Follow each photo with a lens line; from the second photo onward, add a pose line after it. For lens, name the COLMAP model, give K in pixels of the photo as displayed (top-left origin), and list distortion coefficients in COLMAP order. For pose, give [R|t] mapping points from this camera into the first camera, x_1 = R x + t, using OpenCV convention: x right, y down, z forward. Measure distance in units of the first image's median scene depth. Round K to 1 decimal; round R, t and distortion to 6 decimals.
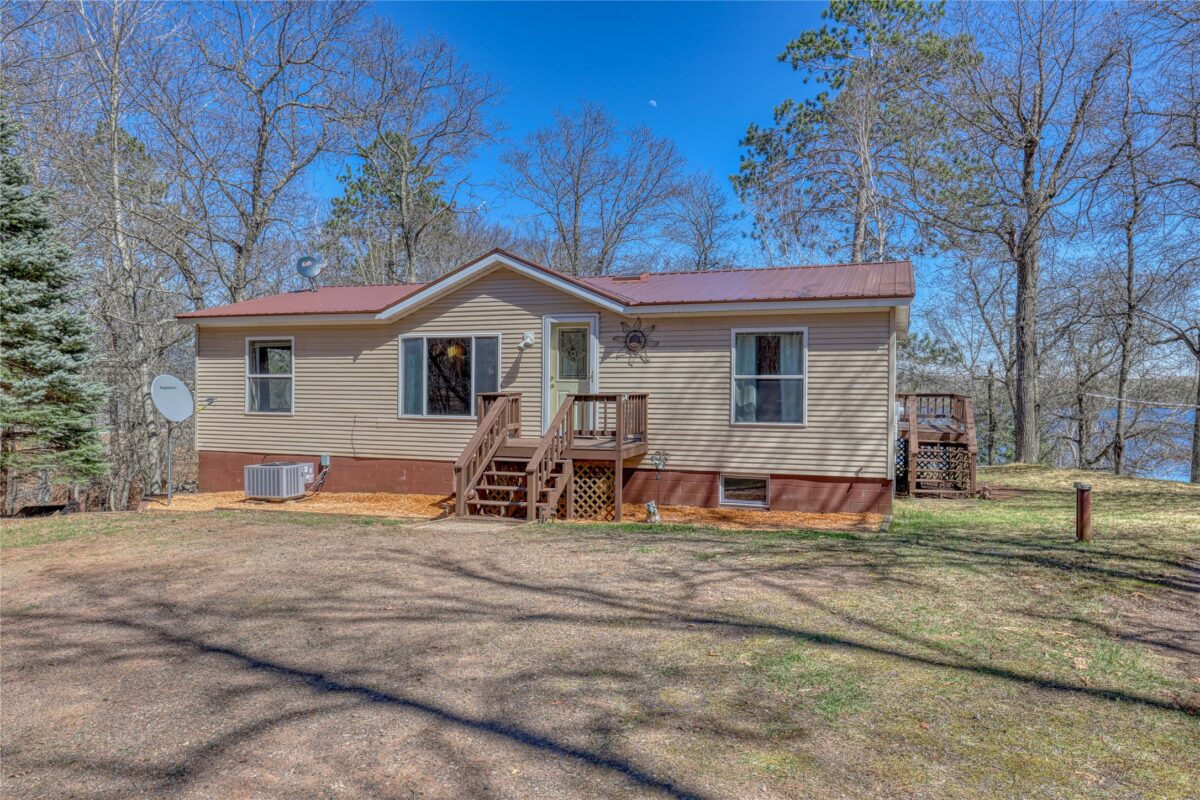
lens RADIAL K [[831.5, 0, 600.0], [0, 831.5, 400.0], [0, 0, 1]] dist [-0.007026, 0.002241]
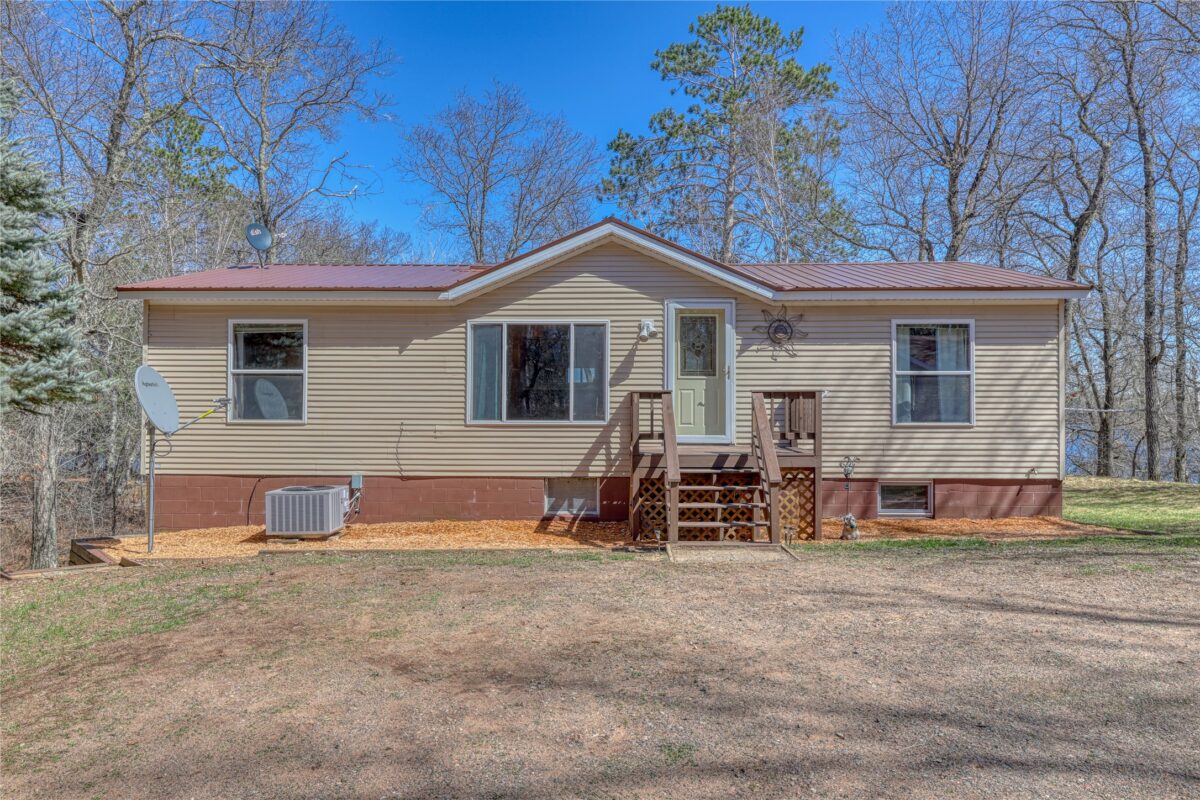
lens RADIAL K [[831.5, 0, 600.0], [0, 831.5, 400.0], [0, 0, 1]] dist [-0.007026, 0.002241]
pose [[0.950711, -0.001346, 0.310076, -0.401586], [0.008194, 0.999750, -0.020784, 0.017021], [-0.309970, 0.022300, 0.950485, 0.227605]]
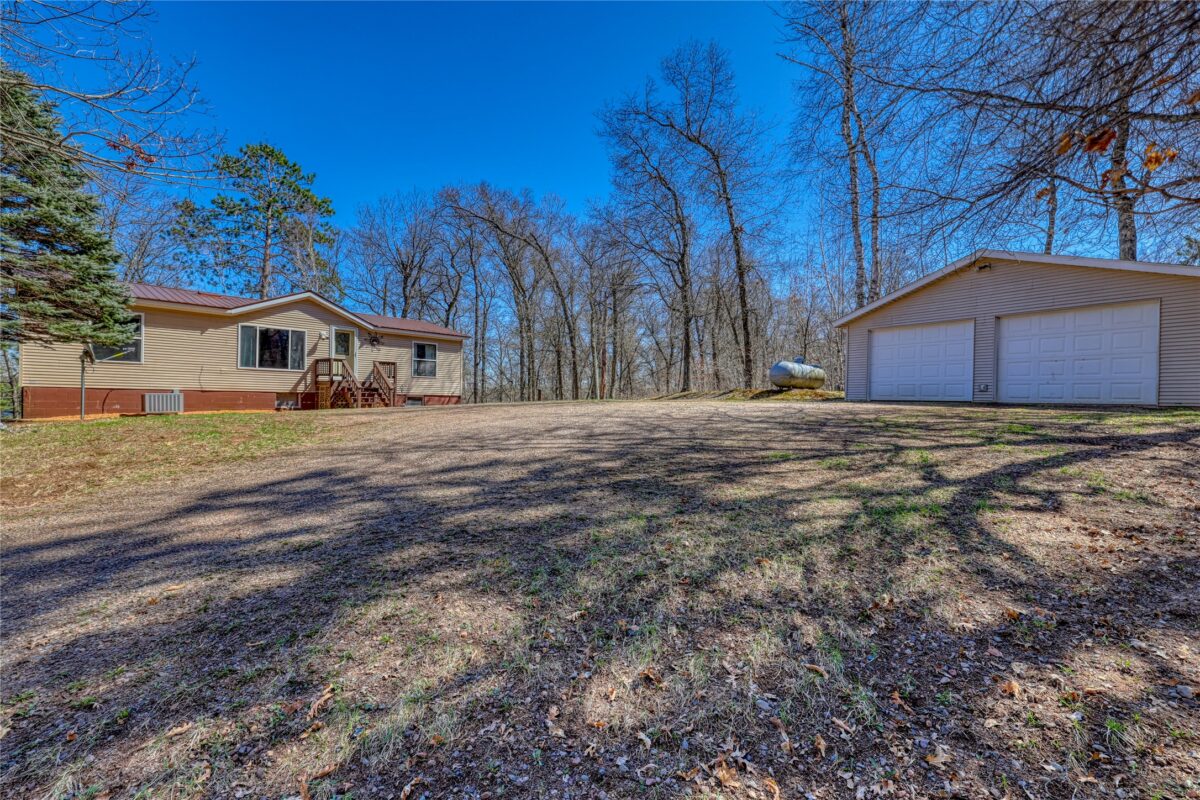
lens RADIAL K [[501.7, 0, 600.0], [0, 501.7, 400.0], [0, 0, 1]] dist [0.000779, 0.000003]
pose [[0.387123, -0.002896, 0.922023, -1.039512], [-0.003172, 0.999985, 0.004473, 0.090700], [-0.922023, -0.004656, 0.387108, -0.173916]]
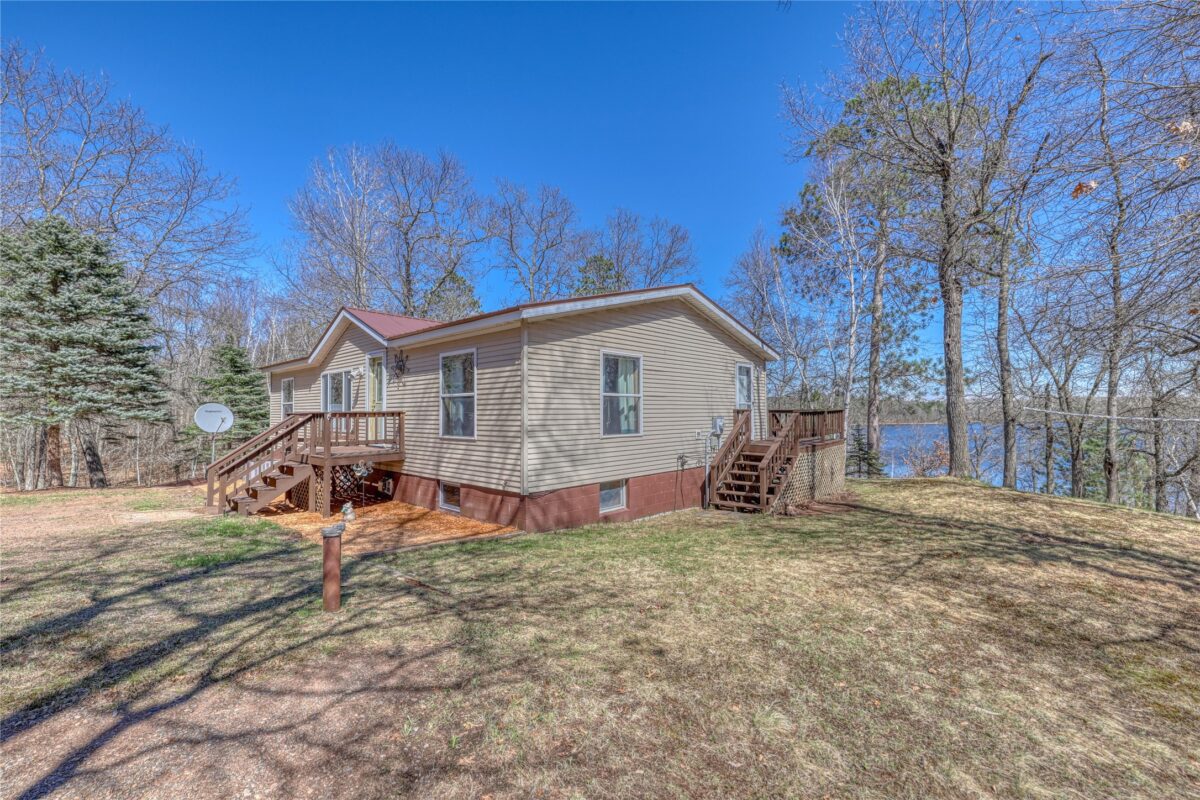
lens RADIAL K [[501.7, 0, 600.0], [0, 501.7, 400.0], [0, 0, 1]] dist [0.000779, 0.000003]
pose [[0.916742, -0.021094, -0.398923, 0.601740], [0.006173, 0.999234, -0.038651, 0.005667], [0.399433, 0.032970, 0.916169, 0.431207]]
